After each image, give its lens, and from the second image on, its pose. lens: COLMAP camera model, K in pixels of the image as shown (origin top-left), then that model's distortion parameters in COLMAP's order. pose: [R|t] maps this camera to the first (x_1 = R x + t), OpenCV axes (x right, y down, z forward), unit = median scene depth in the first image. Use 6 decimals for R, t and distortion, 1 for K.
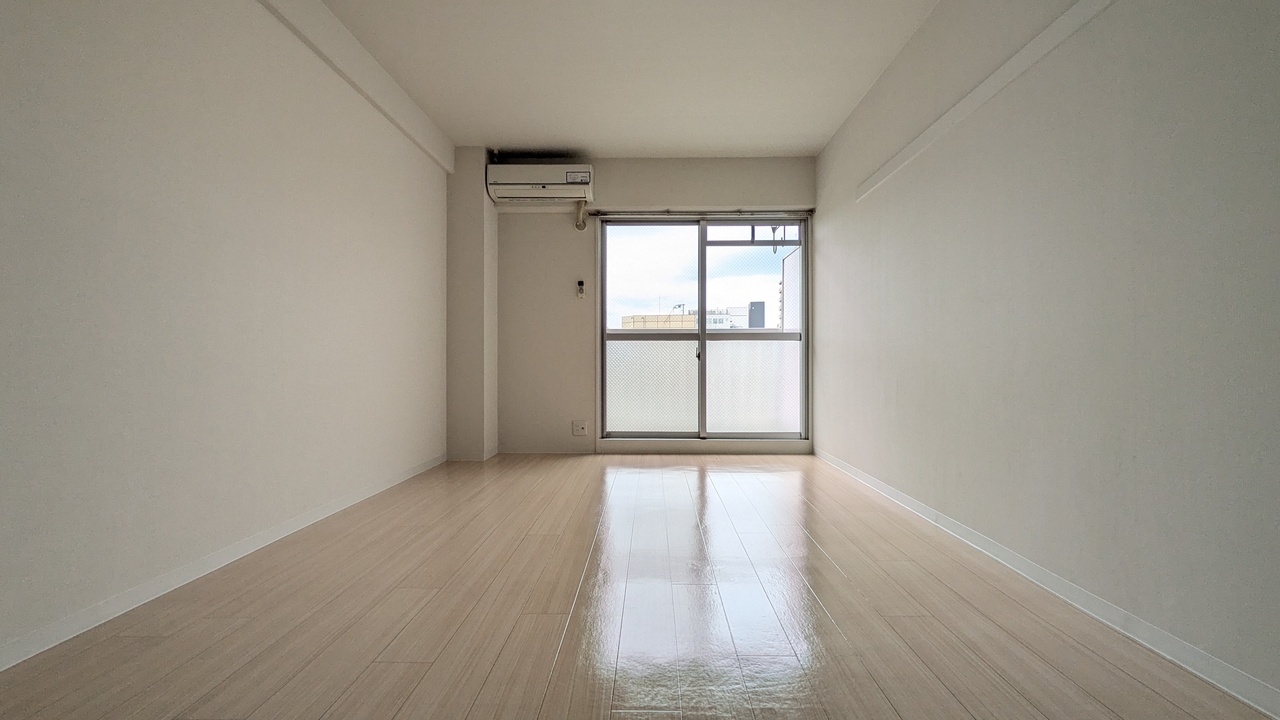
lens RADIAL K [[500.2, 0, 647.9], [0, 500.2, 360.8], [0, 0, 1]] dist [0.000127, 0.000445]
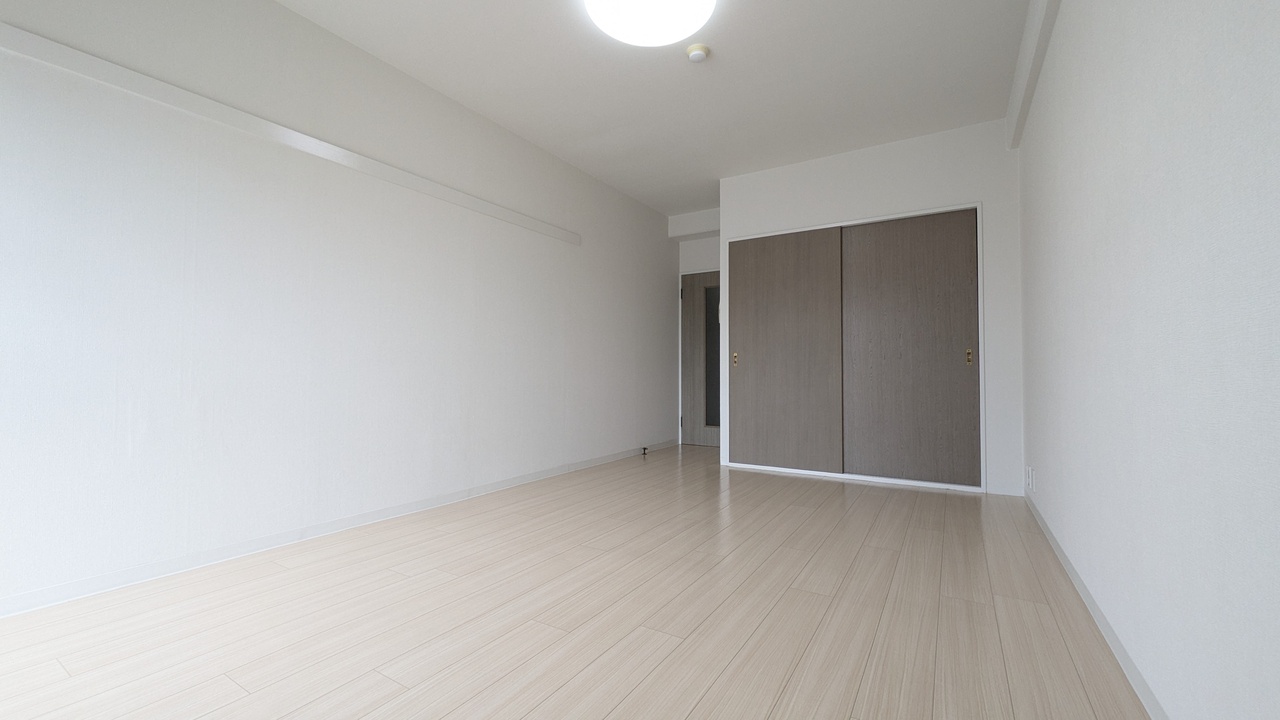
lens RADIAL K [[500.2, 0, 645.8], [0, 500.2, 369.7], [0, 0, 1]] dist [0.000127, 0.000445]
pose [[-0.860308, 0.007559, 0.509718, -0.284564], [-0.000689, 0.999872, -0.015992, 0.003521], [-0.509773, -0.014110, -0.860193, 0.848899]]
